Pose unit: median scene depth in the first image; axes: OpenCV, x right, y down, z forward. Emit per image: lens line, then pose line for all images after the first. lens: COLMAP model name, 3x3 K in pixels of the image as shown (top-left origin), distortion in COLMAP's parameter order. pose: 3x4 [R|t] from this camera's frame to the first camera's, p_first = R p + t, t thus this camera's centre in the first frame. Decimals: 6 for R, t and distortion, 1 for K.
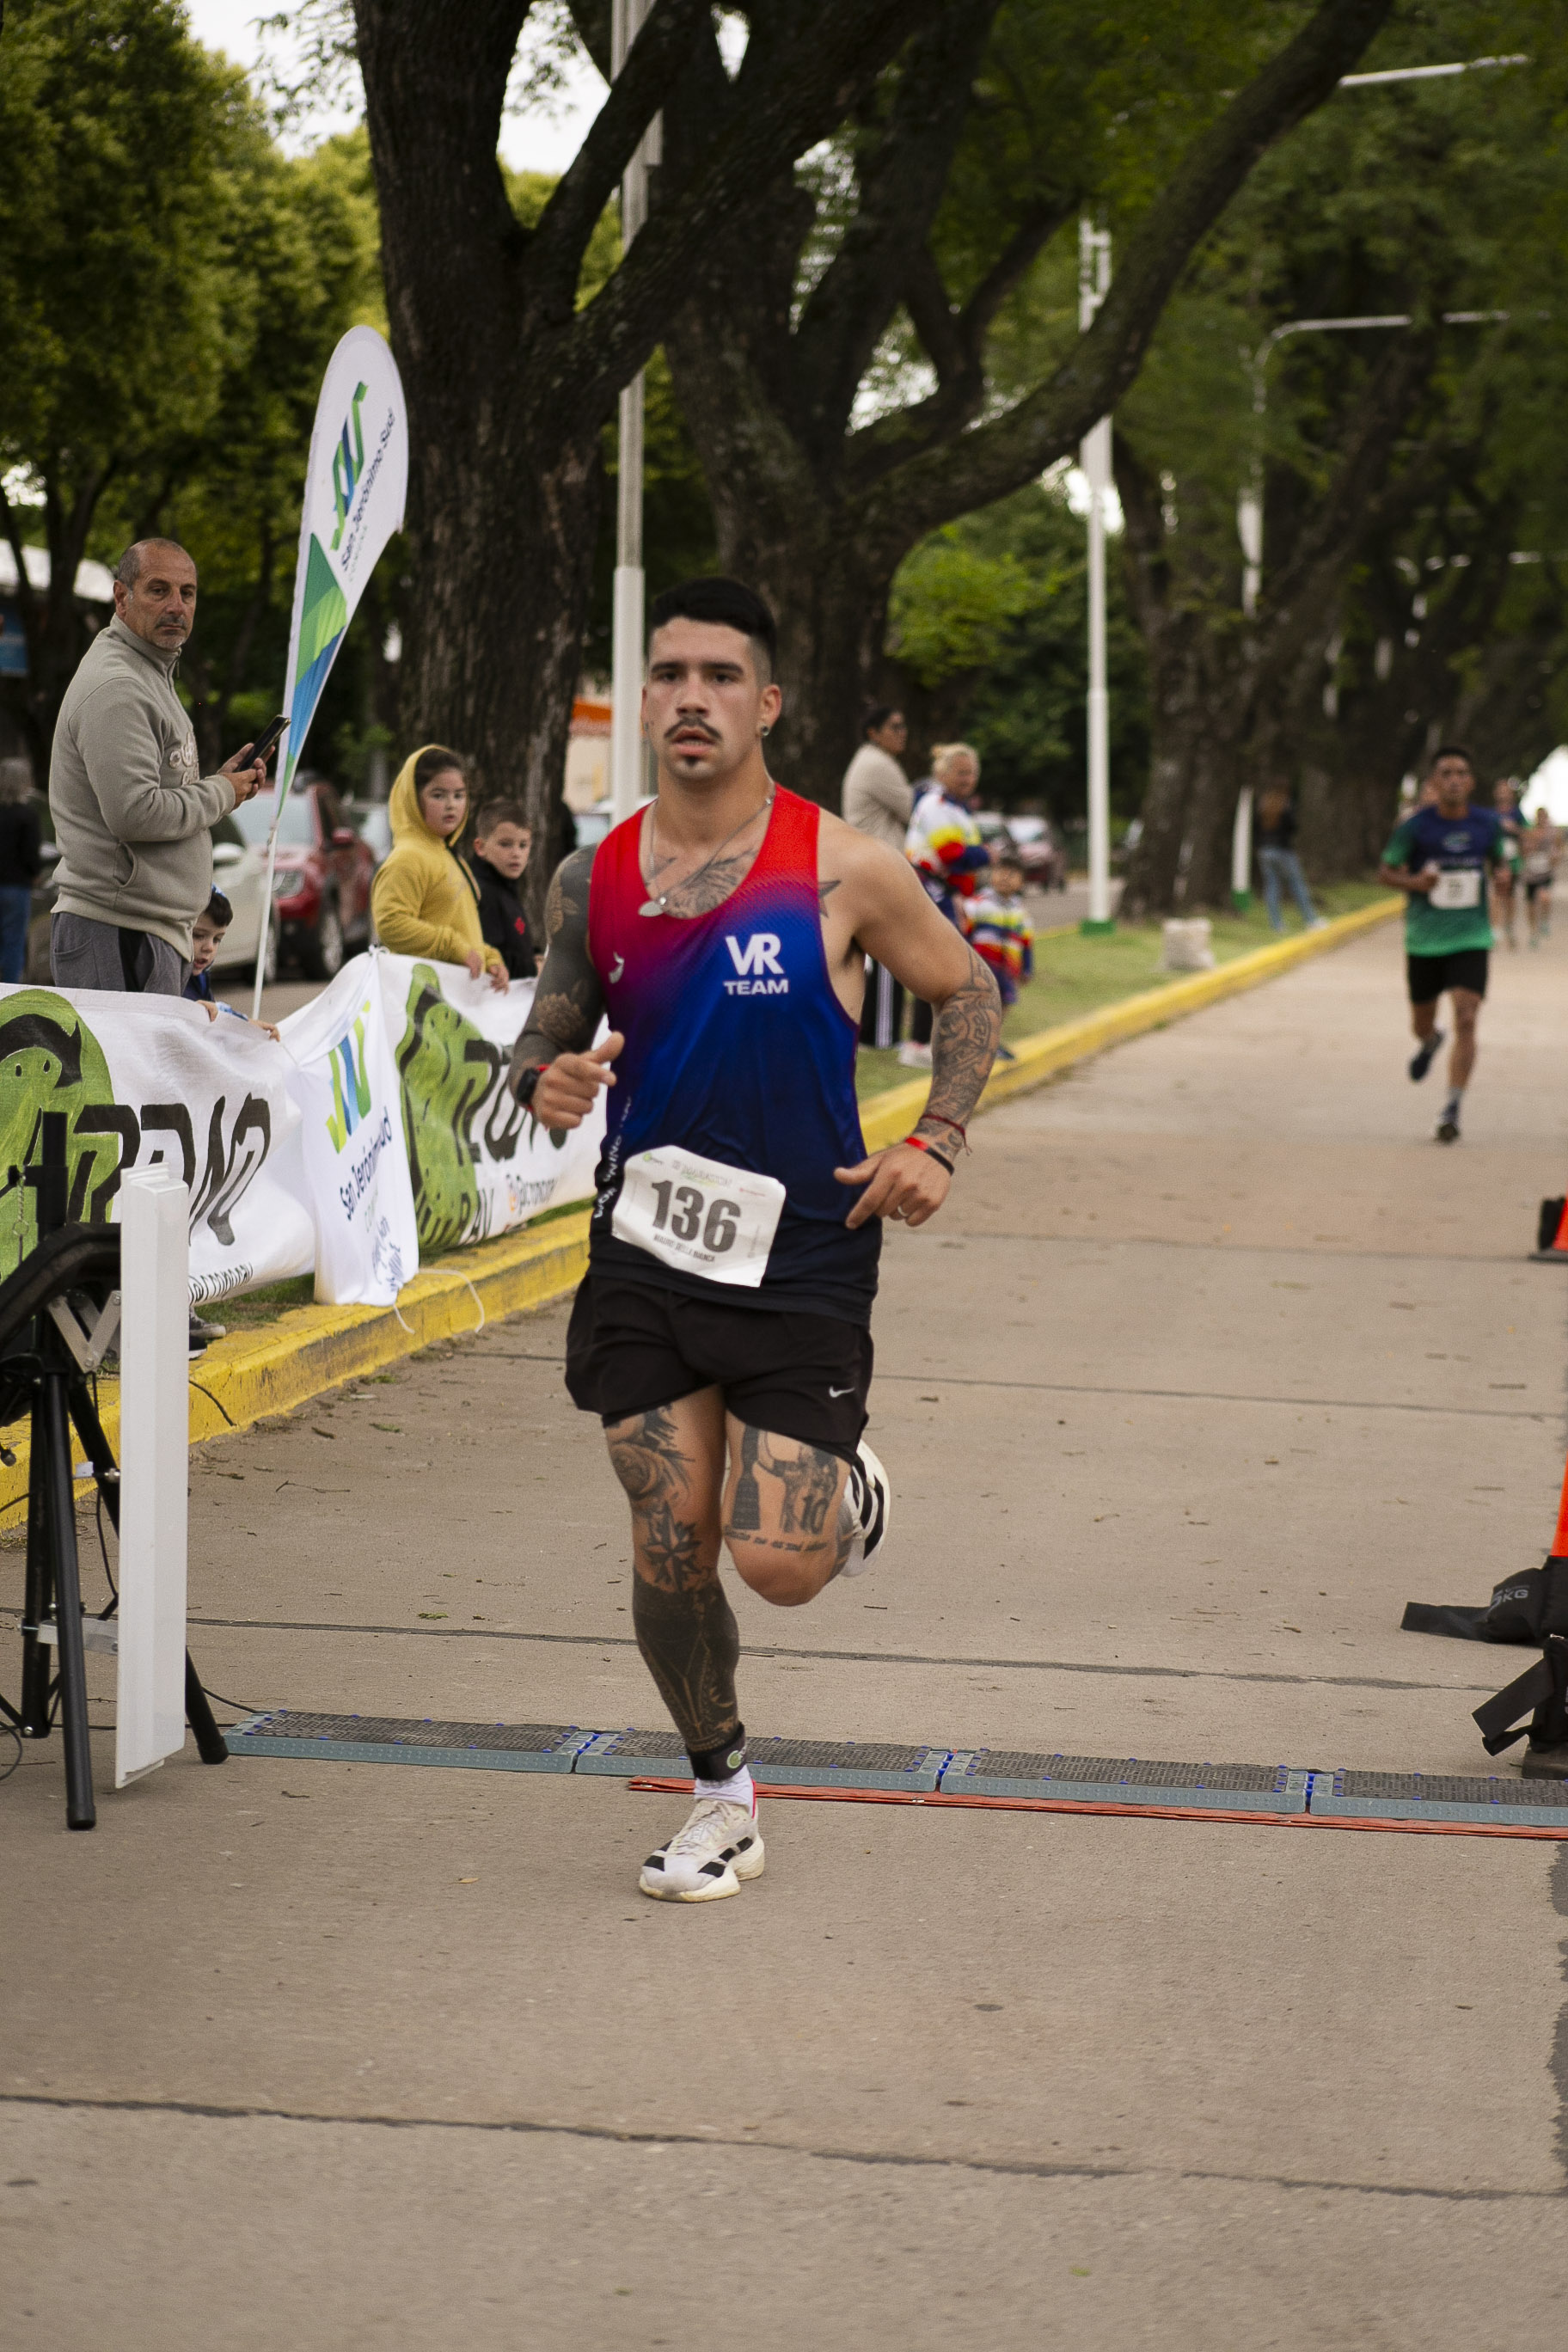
lens RADIAL K [[6758.0, 0, 799.4], [0, 6758.0, 1232.4], [0, 0, 1]] dist [0.321403, 0.000000]
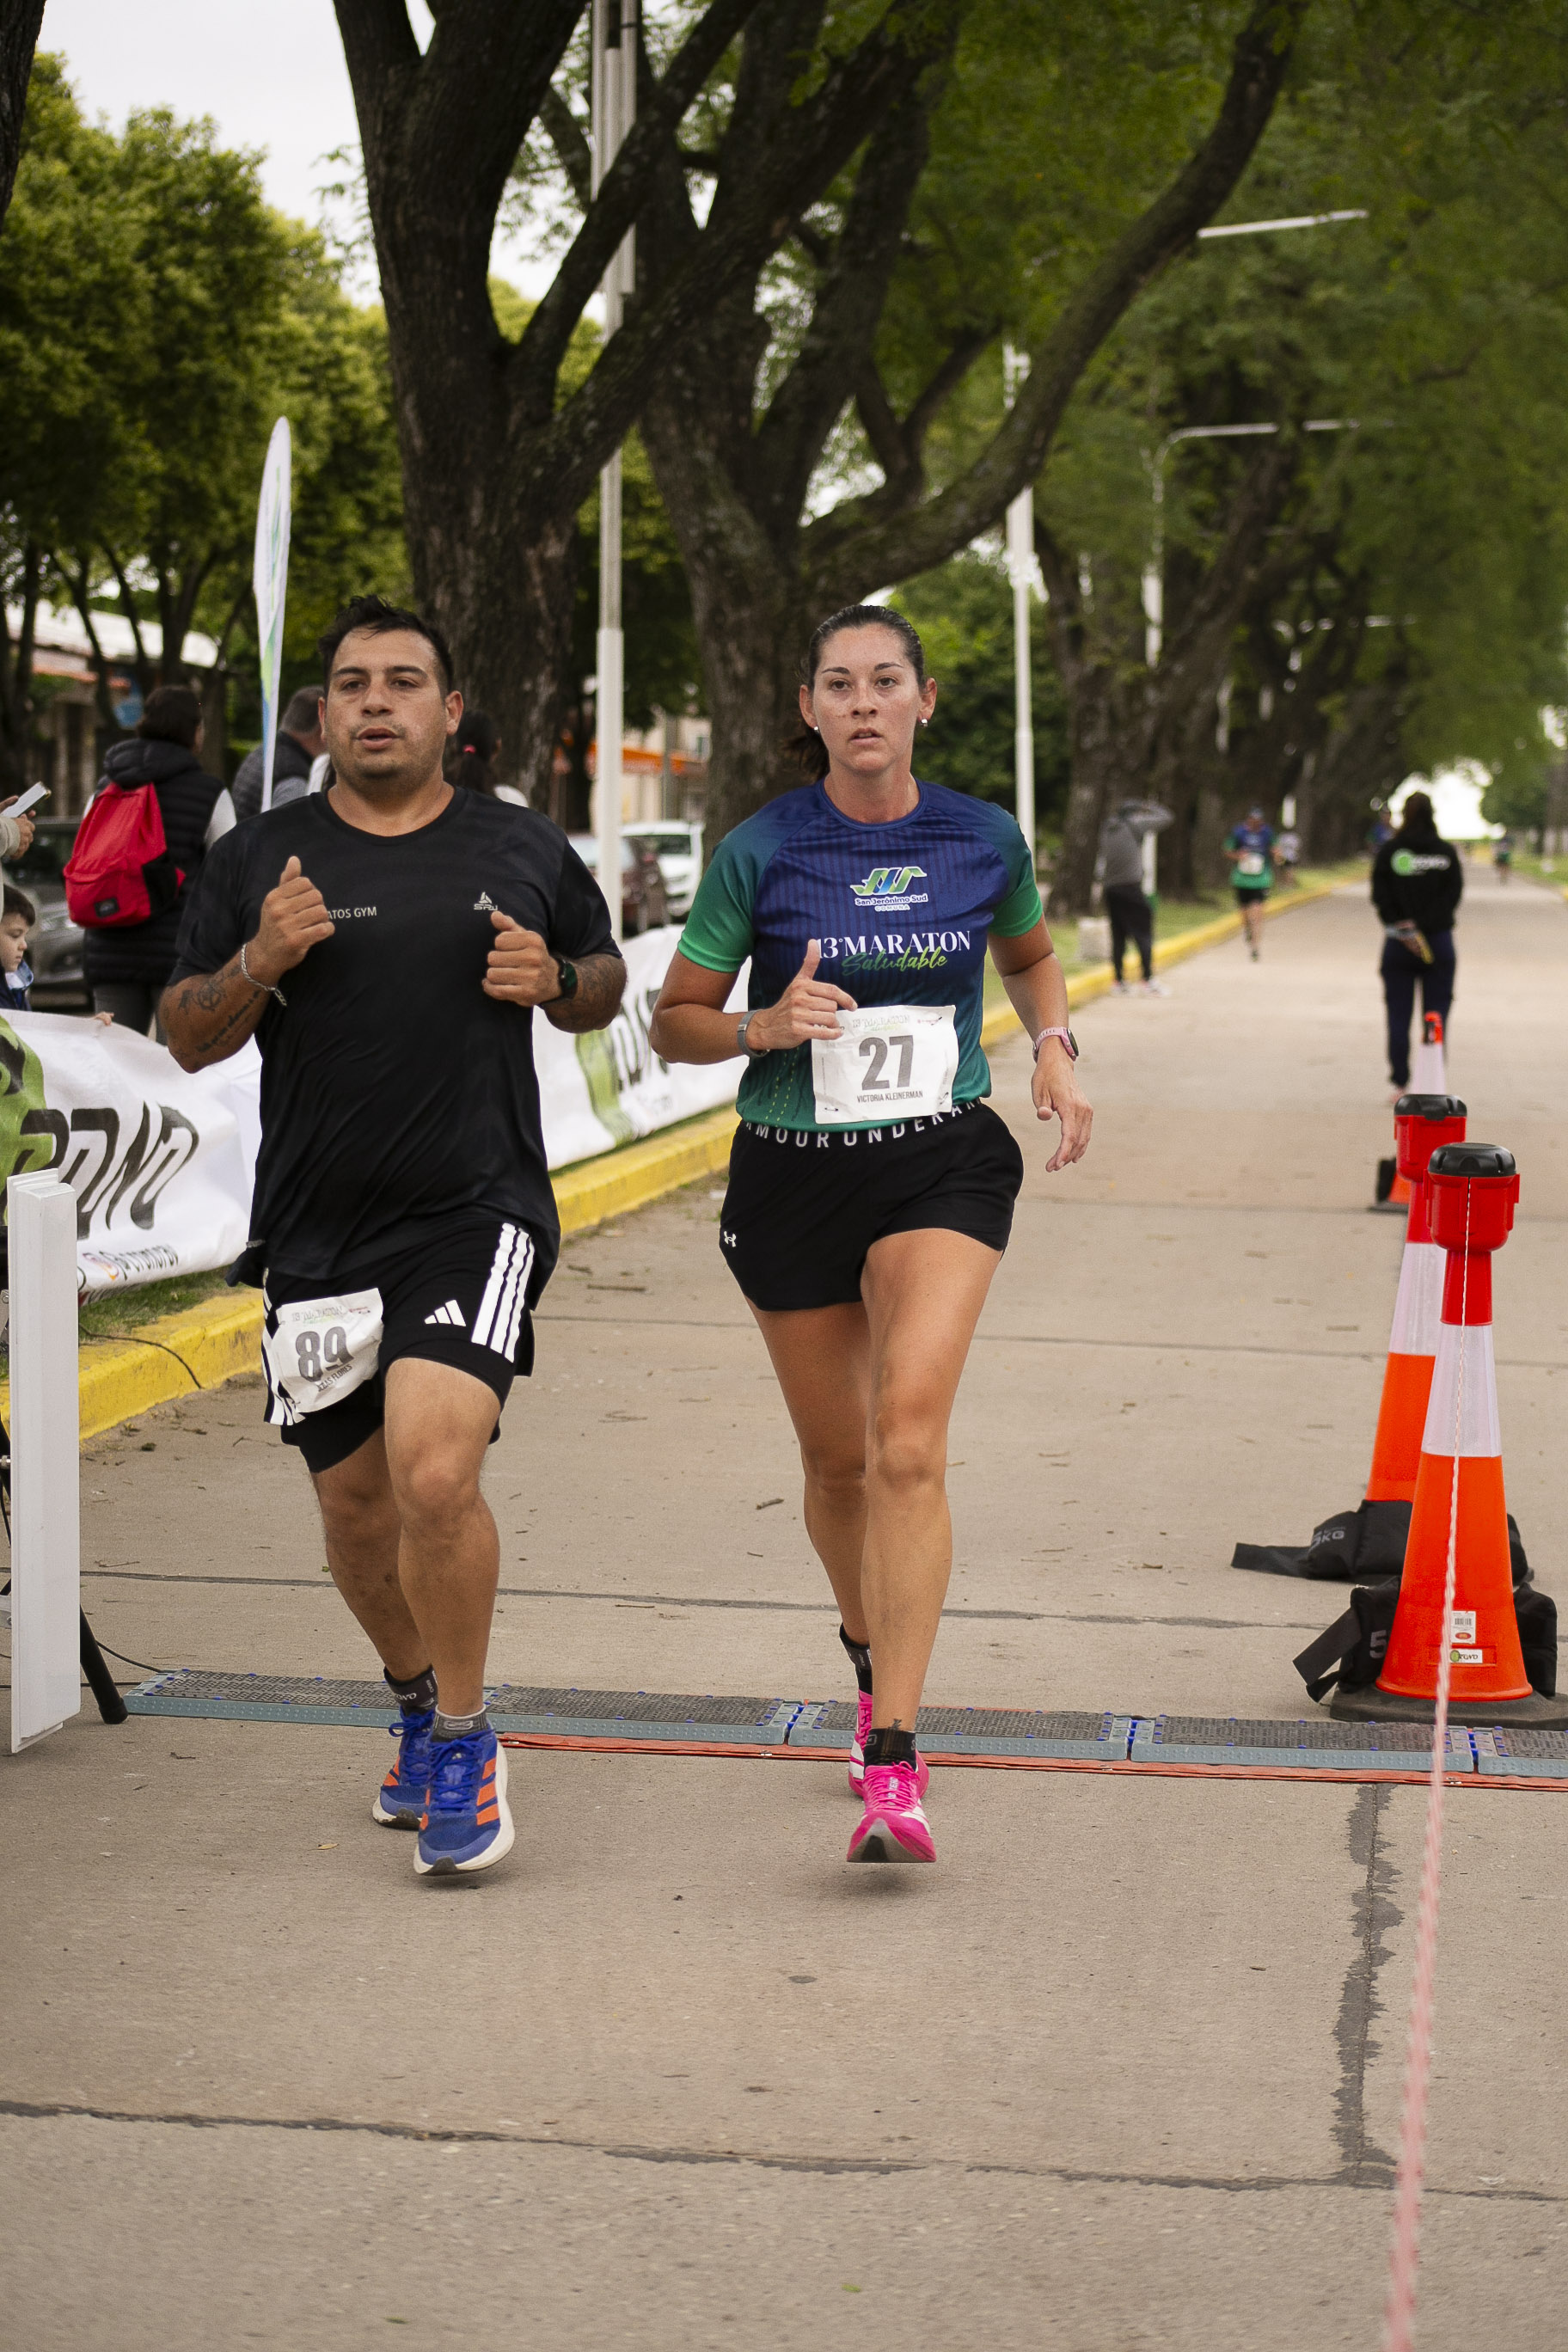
lens RADIAL K [[5552.4, 0, 807.2], [0, 5552.4, 1171.6], [0, 0, 1]] dist [0.030216, 0.000000]
pose [[0.999939, -0.010674, 0.002710, 0.012299], [0.010677, 0.999942, -0.001134, -0.003975], [-0.002698, 0.001163, 0.999996, 0.065034]]
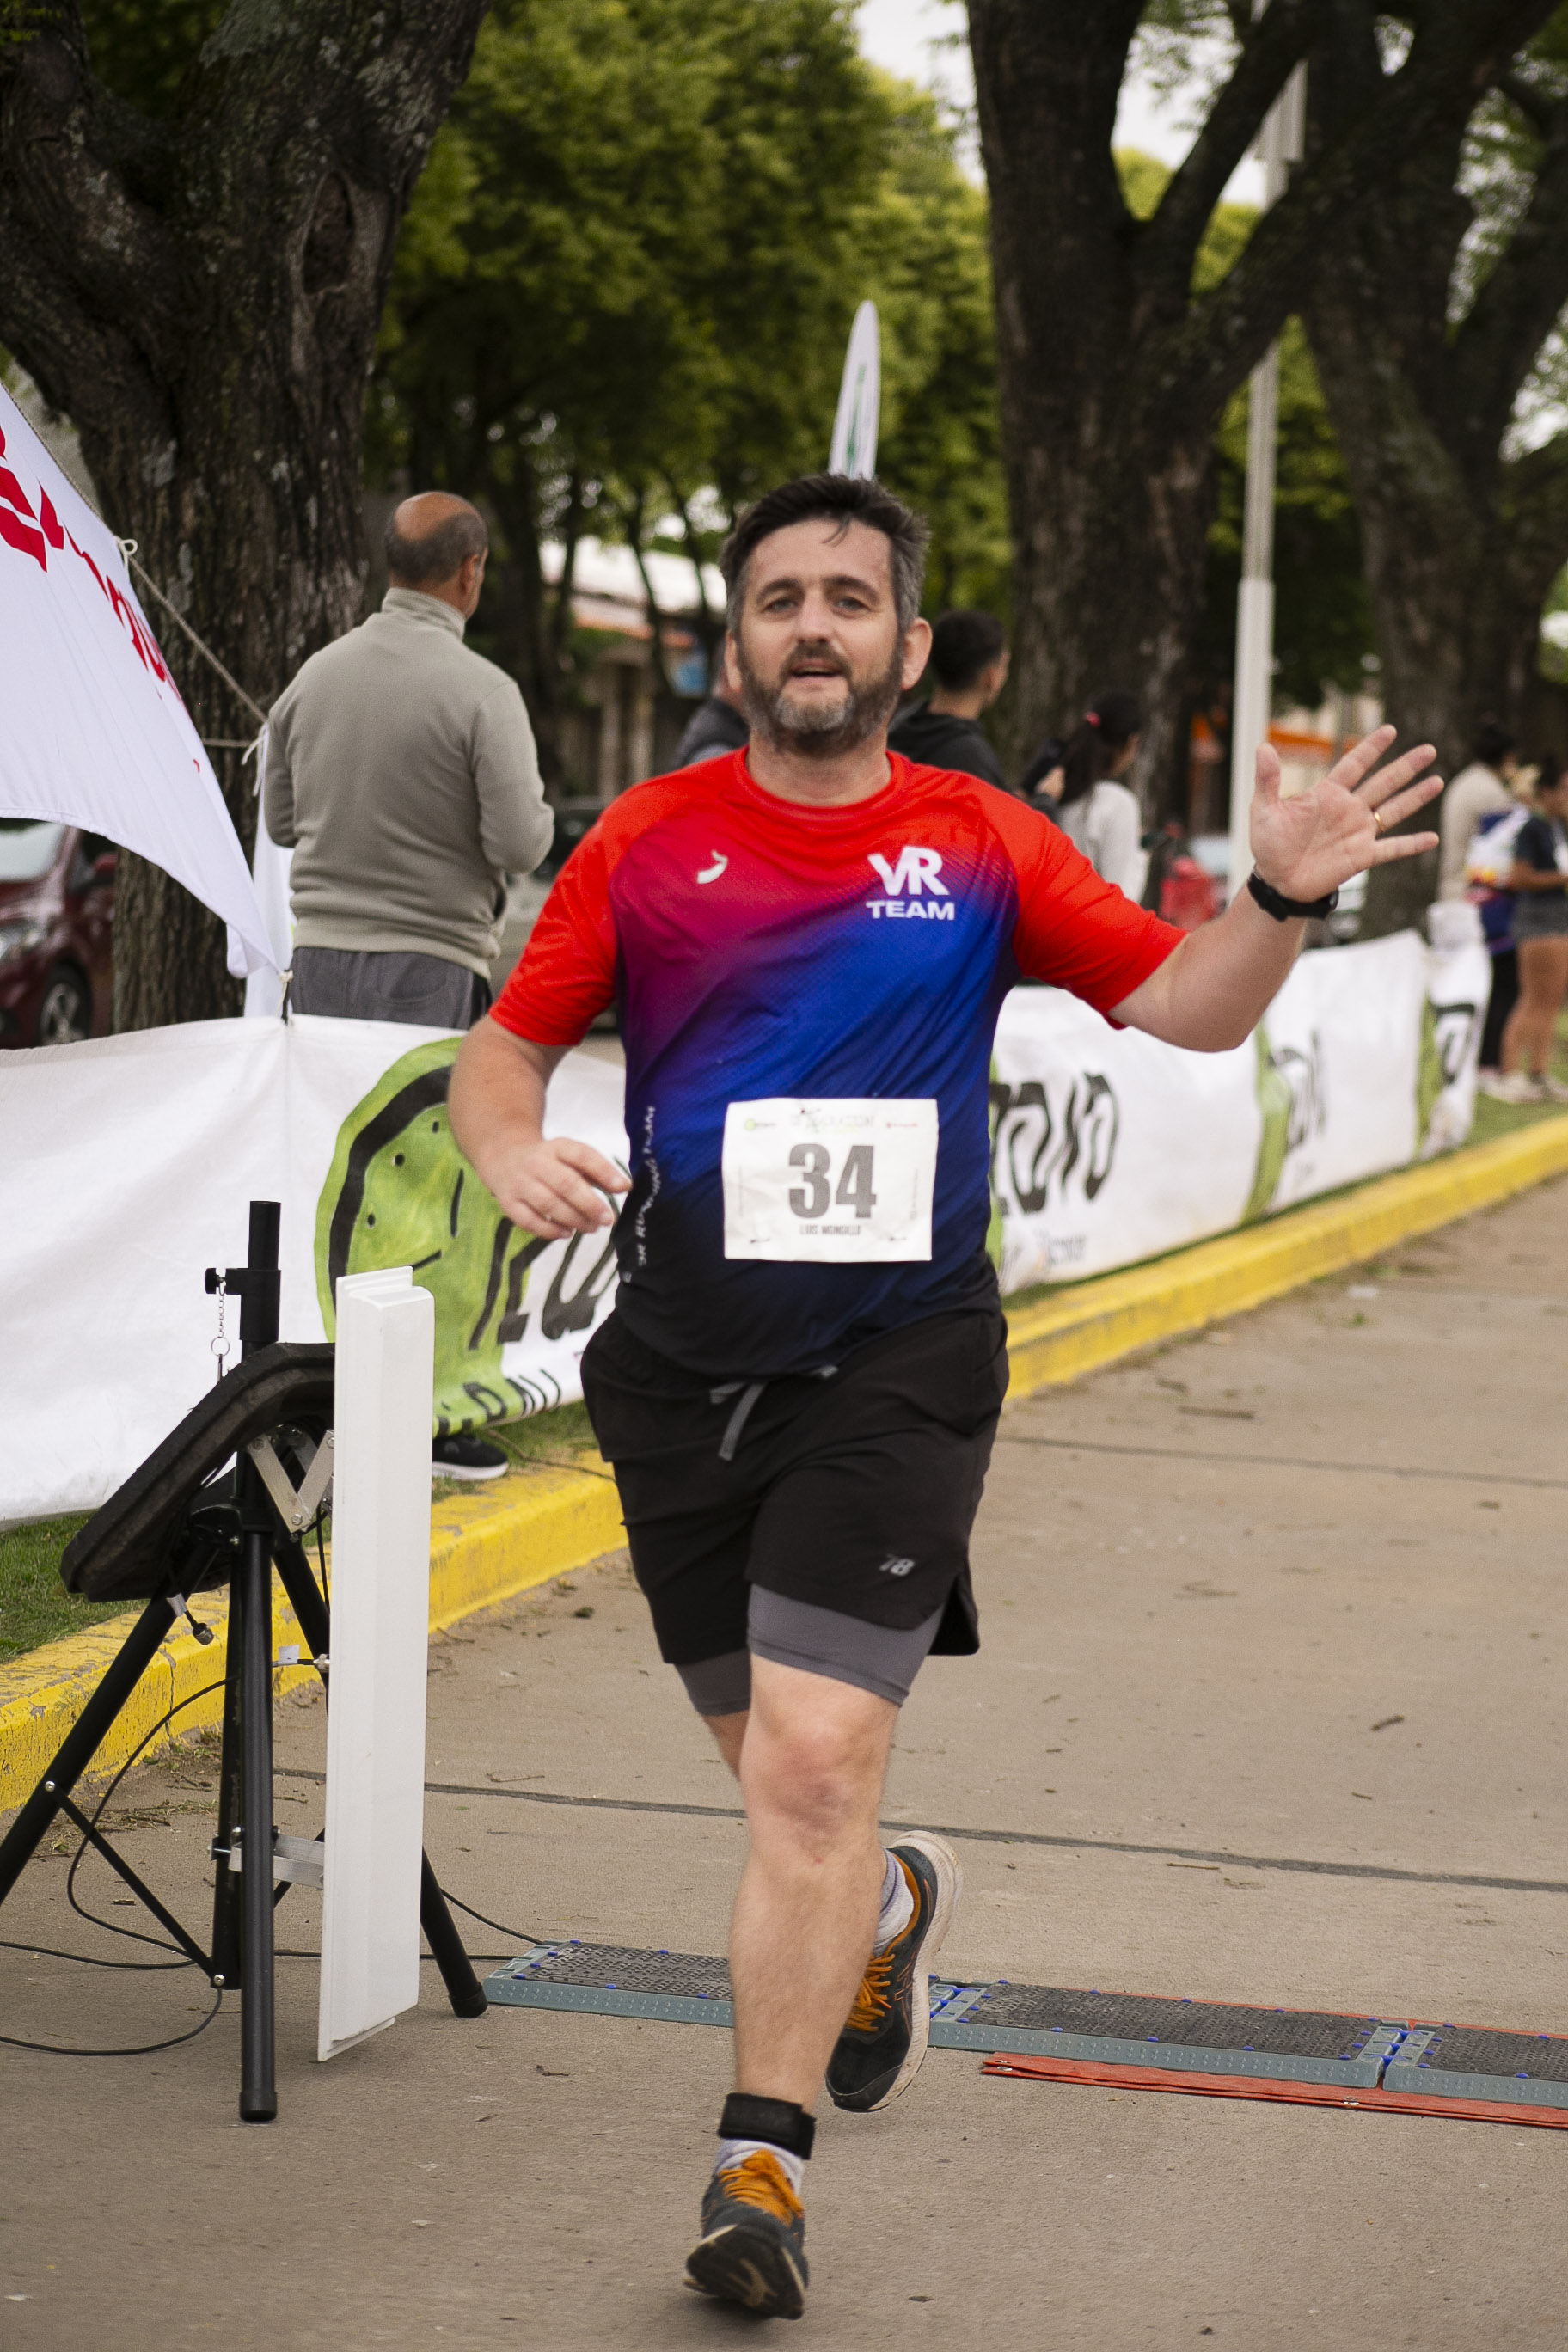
lens RADIAL K [[6750.2, 0, 847.7], [0, 6750.2, 1006.2], [0, 0, 1]] dist [0.319216, 0.000000]
pose [[0.995459, 0.017444, -0.093576, 0.016904], [-0.020872, 0.999142, -0.035774, -0.006979], [0.092872, 0.037565, 0.994969, 0.113943]]
